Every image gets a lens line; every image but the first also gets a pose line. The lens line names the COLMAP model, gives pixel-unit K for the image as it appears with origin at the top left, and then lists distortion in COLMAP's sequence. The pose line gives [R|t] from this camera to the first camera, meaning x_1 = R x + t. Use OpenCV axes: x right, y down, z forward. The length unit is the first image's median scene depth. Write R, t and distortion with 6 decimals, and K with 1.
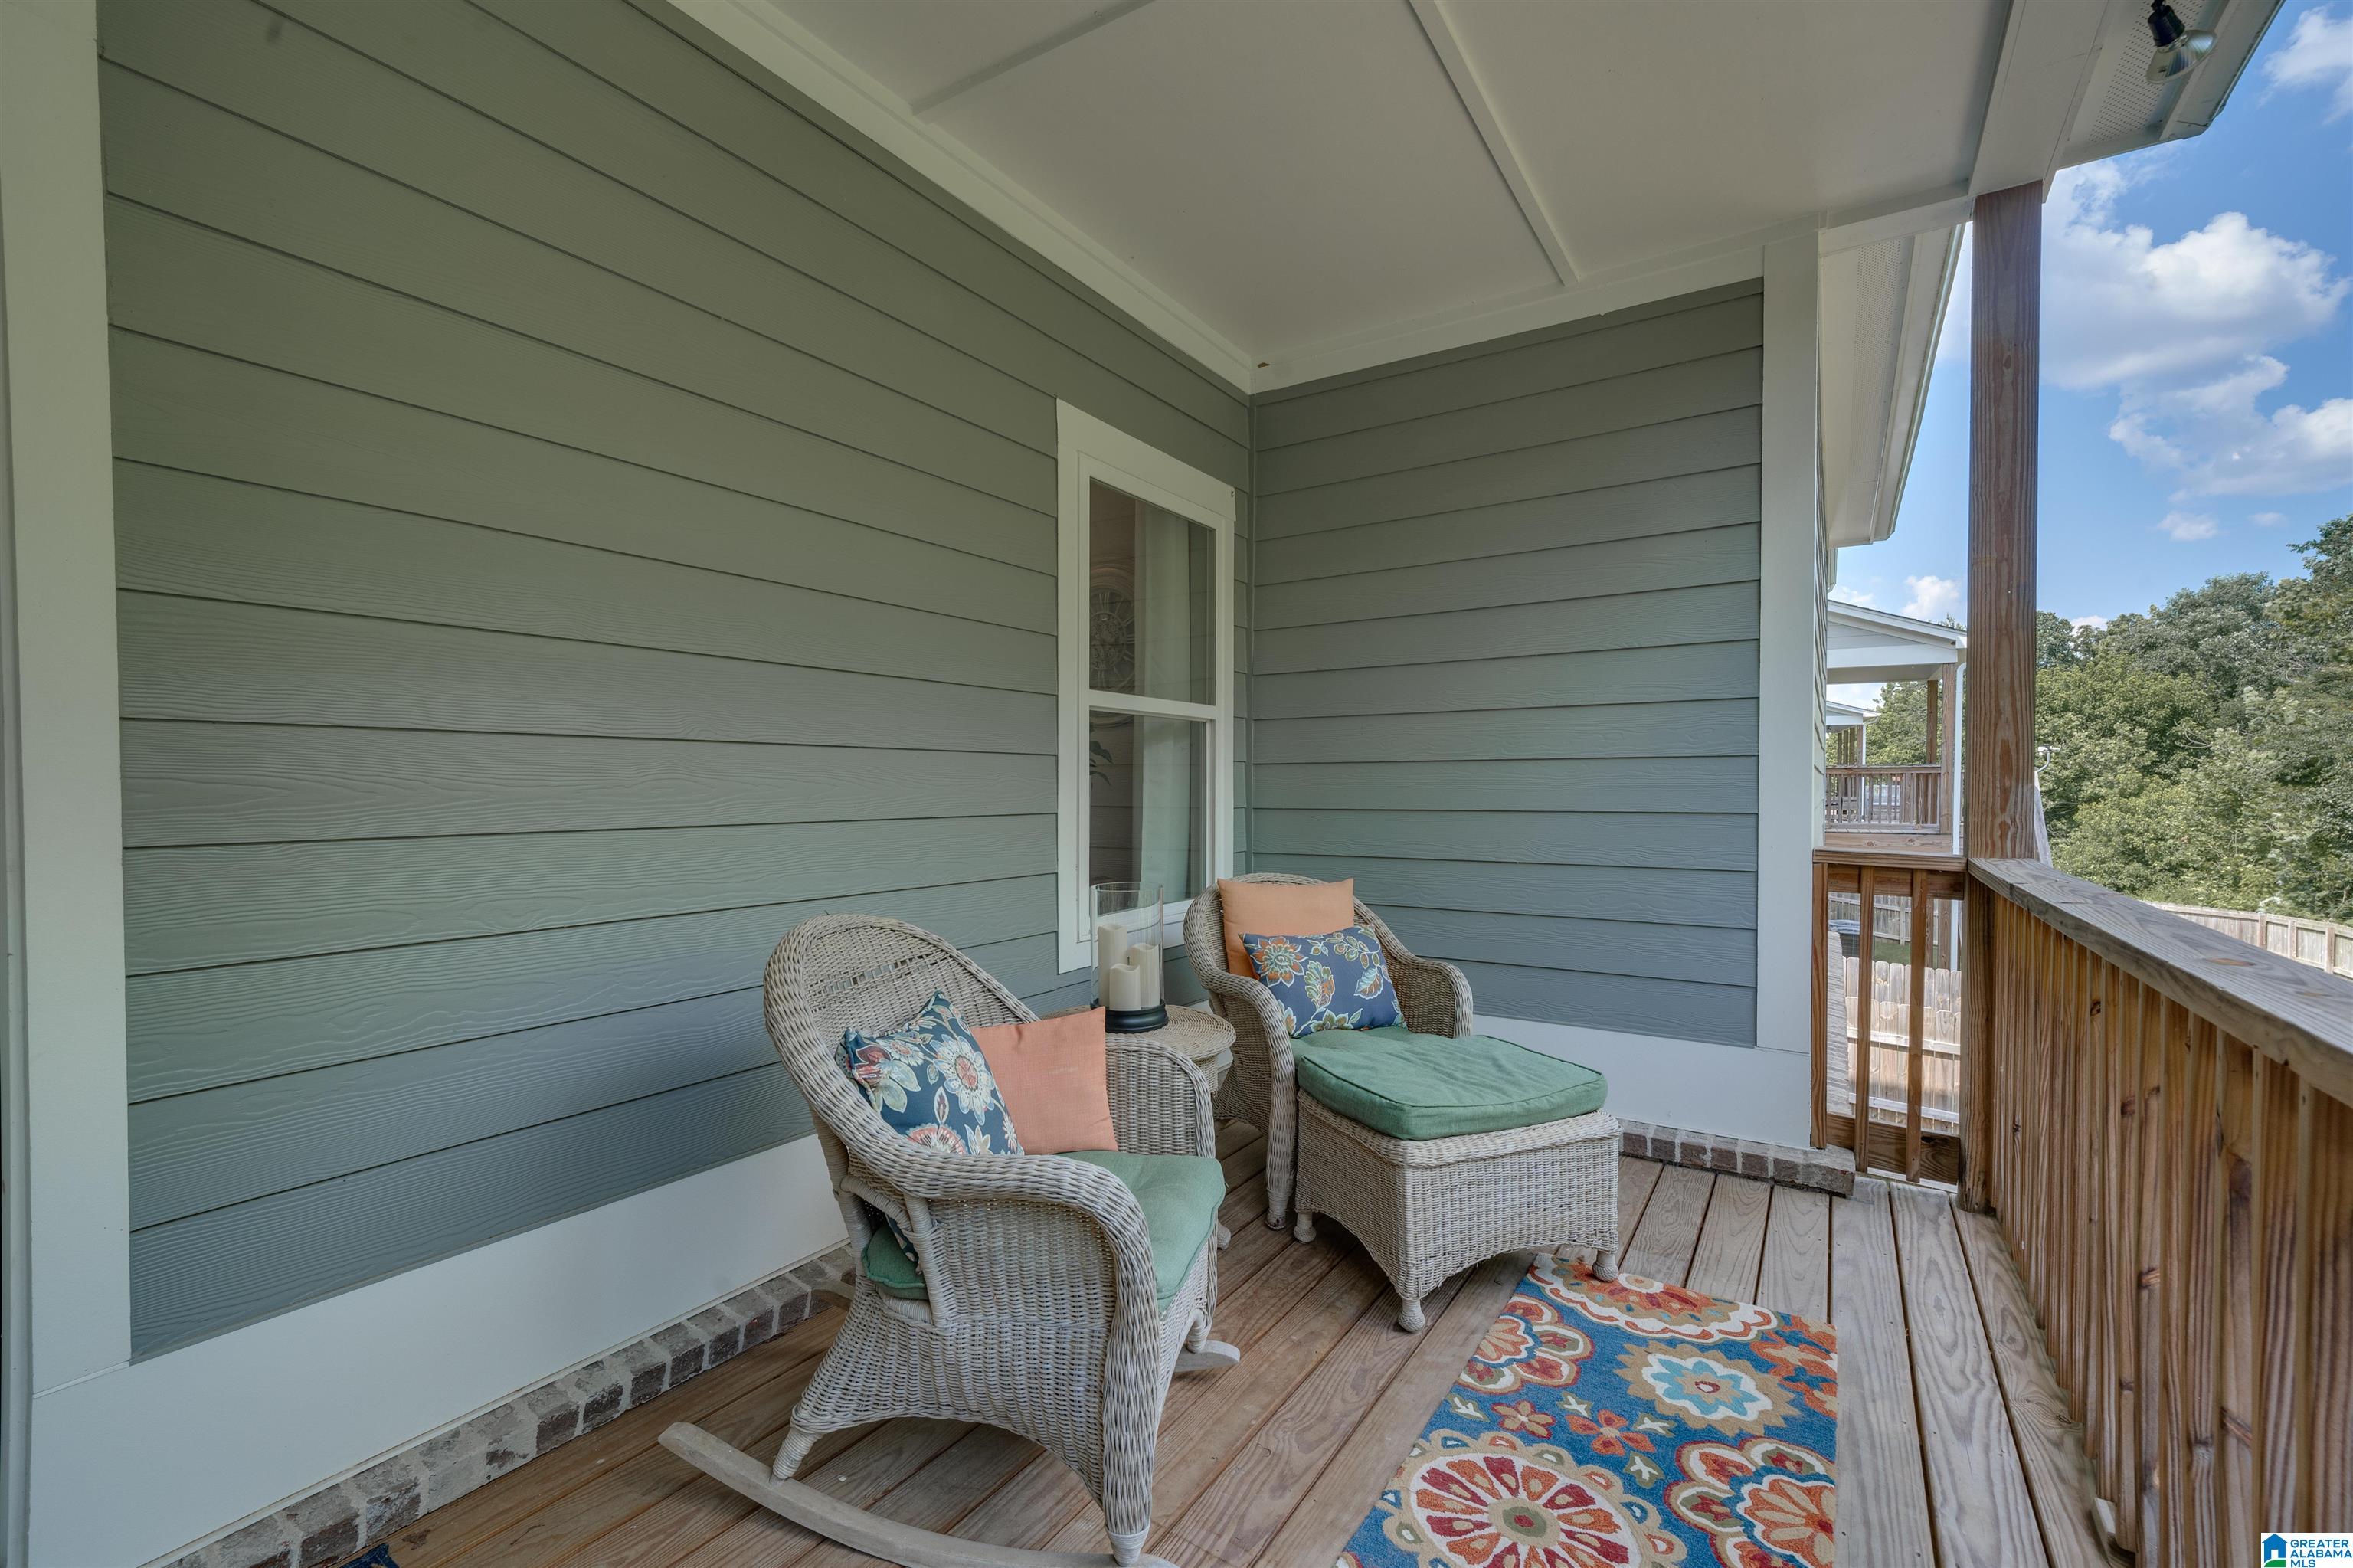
lens RADIAL K [[1033.4, 0, 1173.1], [0, 1033.4, 797.6], [0, 0, 1]] dist [-0.000216, 0.000253]
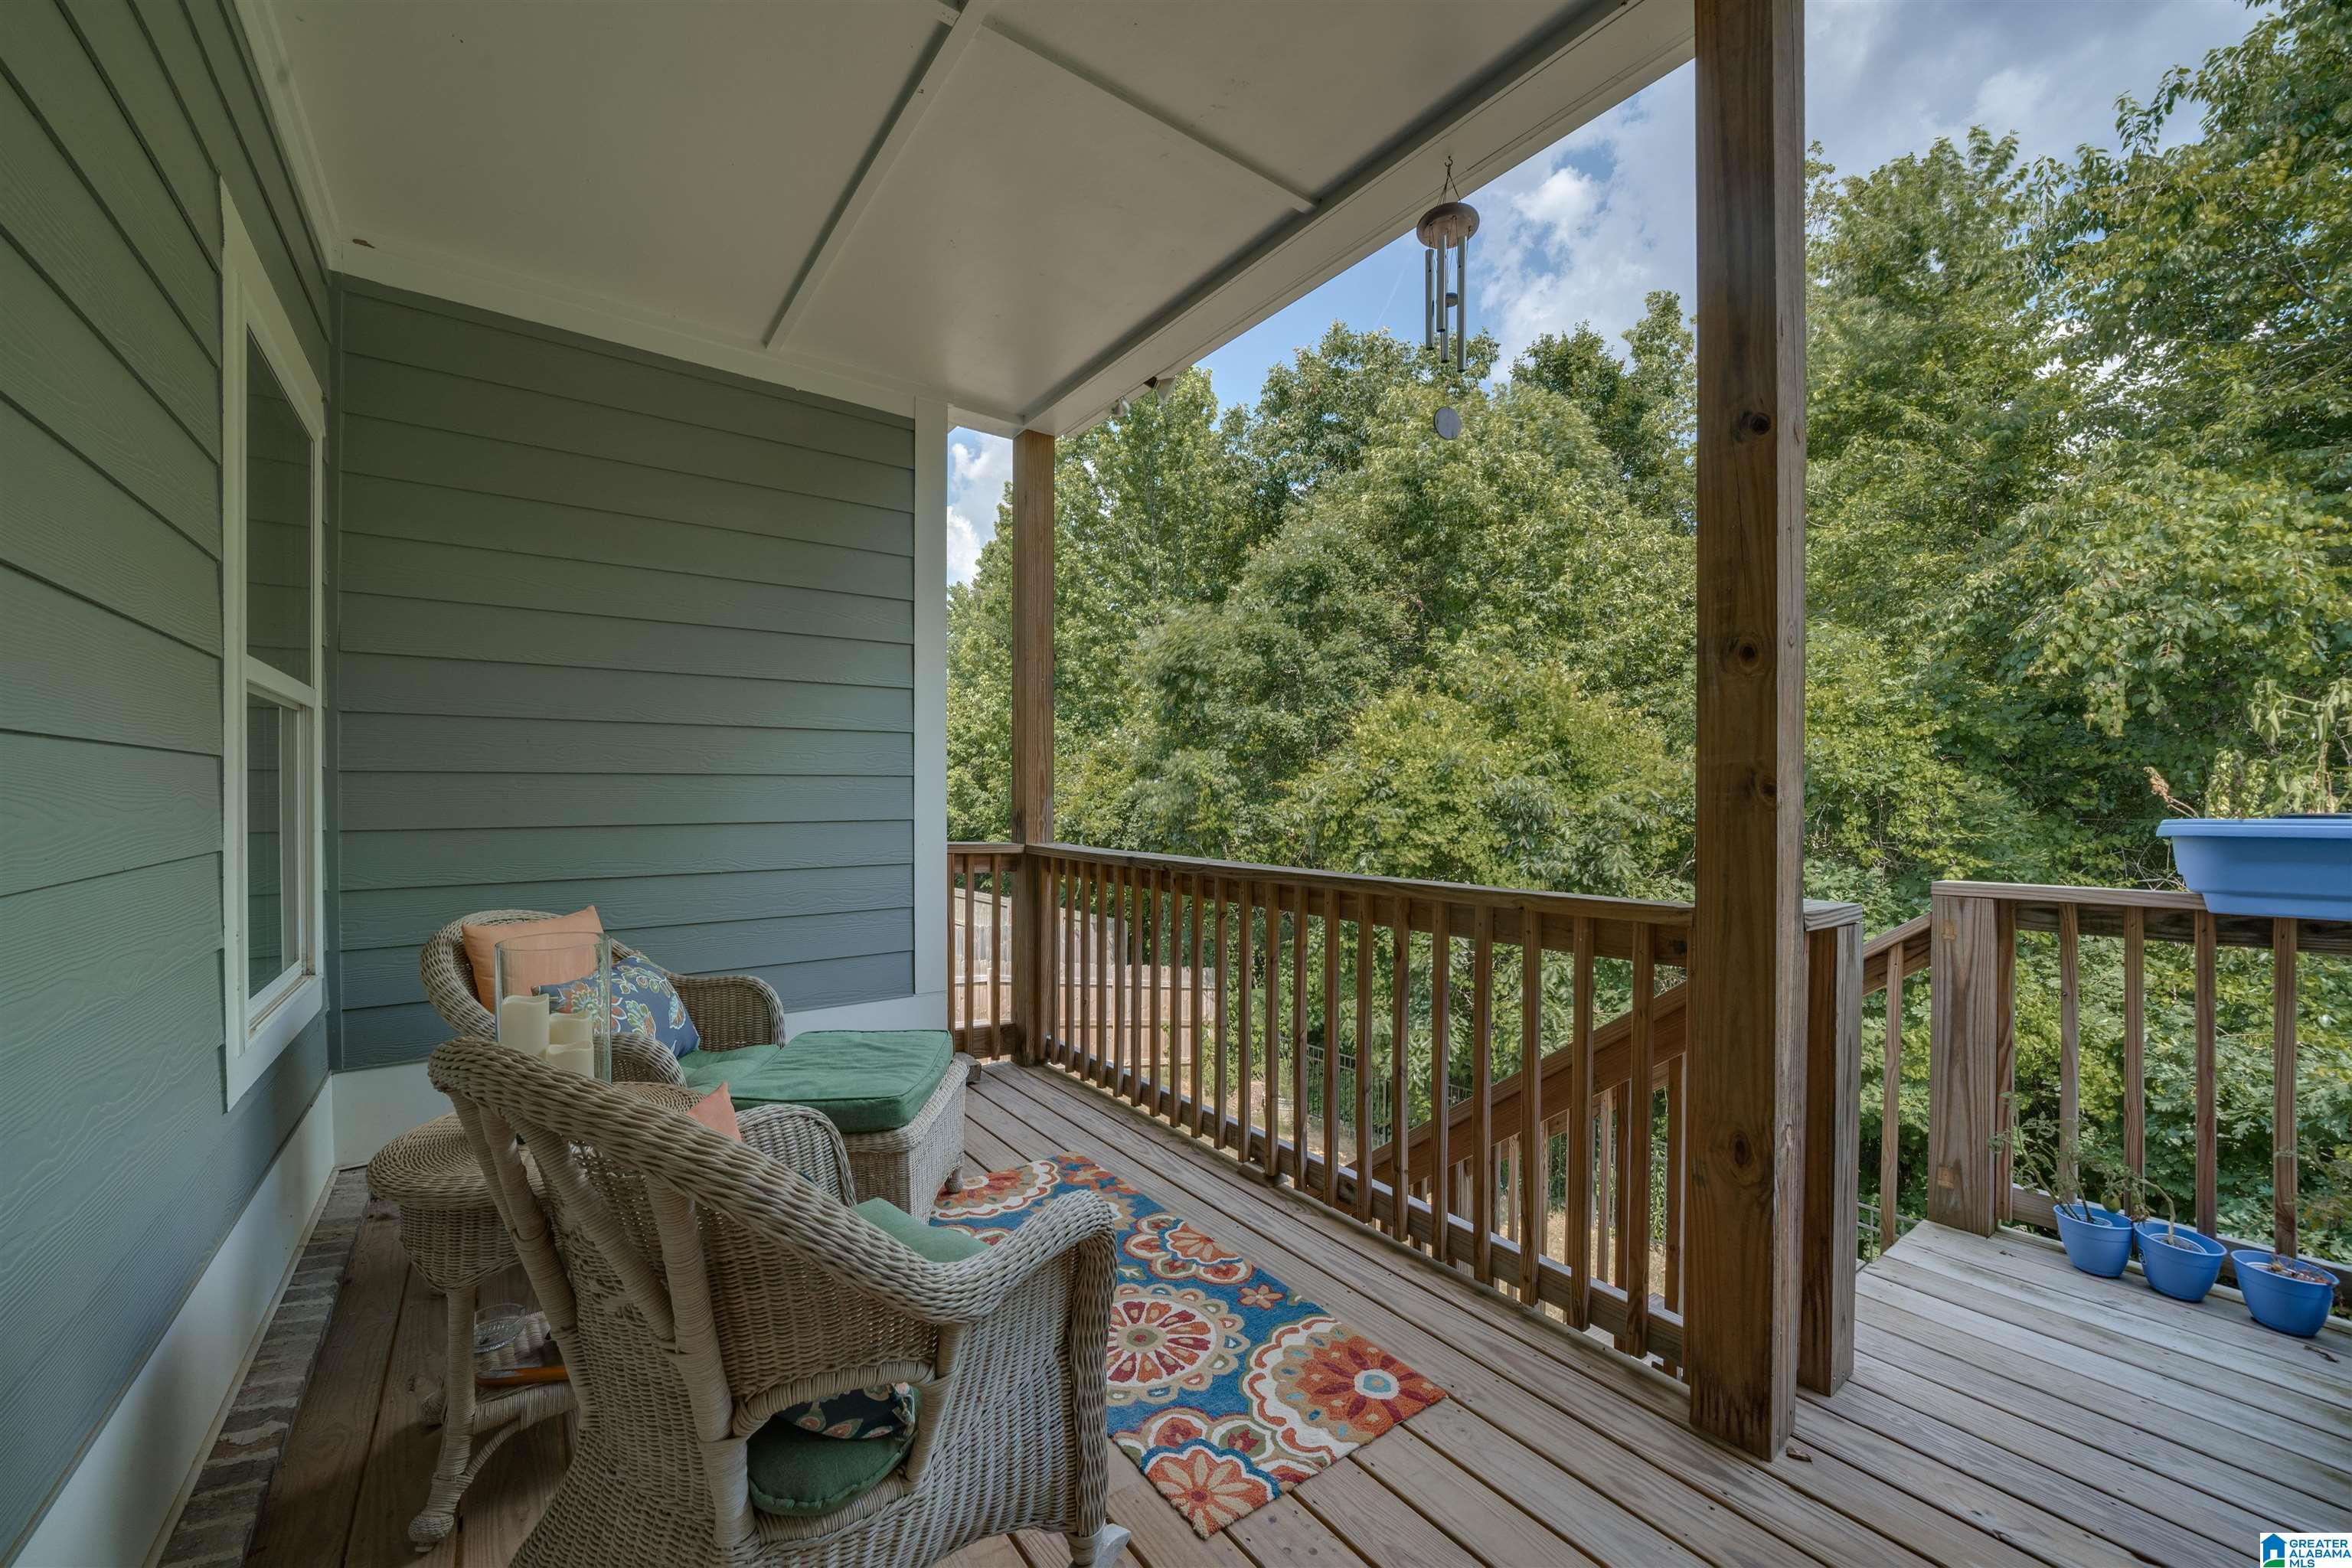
lens RADIAL K [[908.7, 0, 1166.4], [0, 908.7, 794.3], [0, 0, 1]] dist [0.014722, -0.000027]
pose [[0.355013, -0.003723, 0.934854, -0.592100], [0.008524, 0.999963, 0.000746, -0.022037], [-0.934822, 0.007704, 0.355032, 0.394056]]
